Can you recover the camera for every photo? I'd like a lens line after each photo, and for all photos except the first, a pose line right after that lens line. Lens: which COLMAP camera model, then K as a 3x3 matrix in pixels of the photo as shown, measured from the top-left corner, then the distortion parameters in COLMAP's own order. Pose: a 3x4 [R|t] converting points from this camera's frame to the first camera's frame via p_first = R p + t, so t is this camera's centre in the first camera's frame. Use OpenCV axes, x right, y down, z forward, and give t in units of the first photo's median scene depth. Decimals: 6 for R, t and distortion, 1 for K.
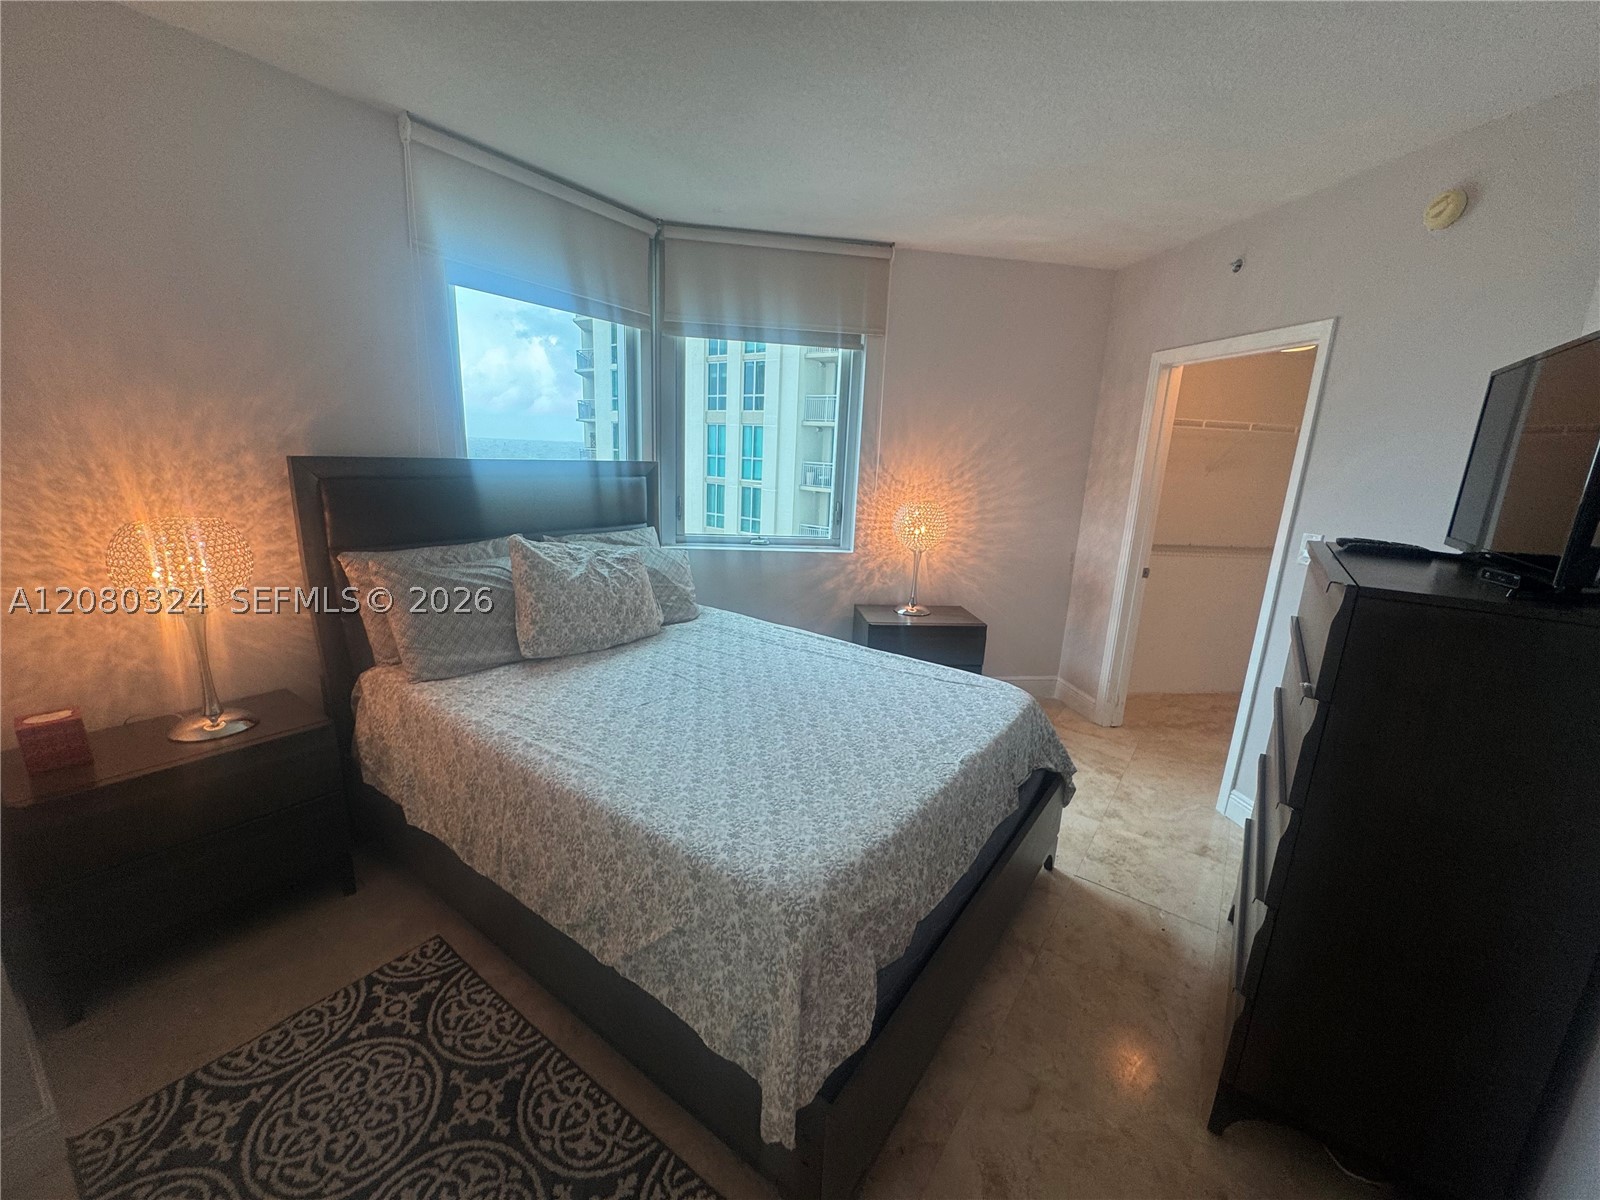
lens RADIAL K [[644.5, 0, 799.5], [0, 644.5, 600.6], [0, 0, 1]] dist [-0.000105, 0.000126]
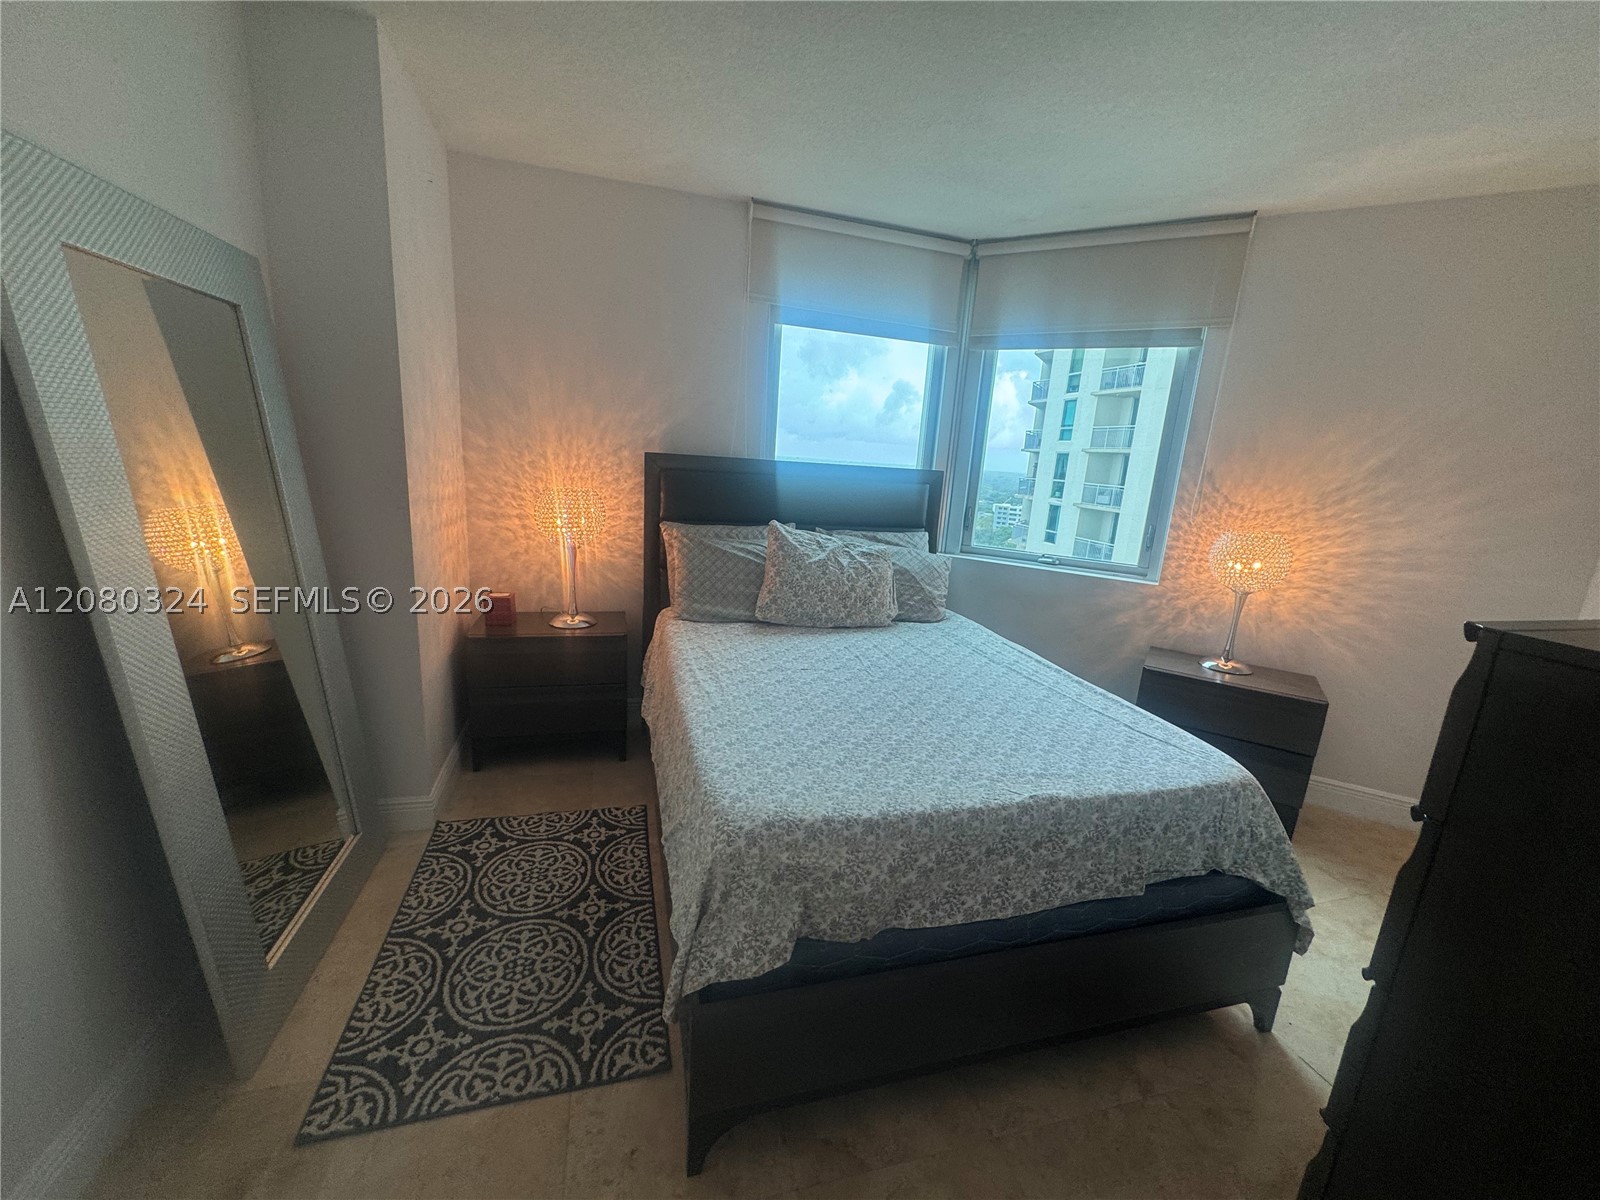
lens RADIAL K [[644.5, 0, 798.9], [0, 644.5, 601.8], [0, 0, 1]] dist [-0.000105, 0.000126]
pose [[0.779697, 0.144129, -0.609343, 0.397541], [-0.171813, 0.985042, 0.013146, 0.028686], [0.602123, 0.094443, 0.792798, 0.082309]]
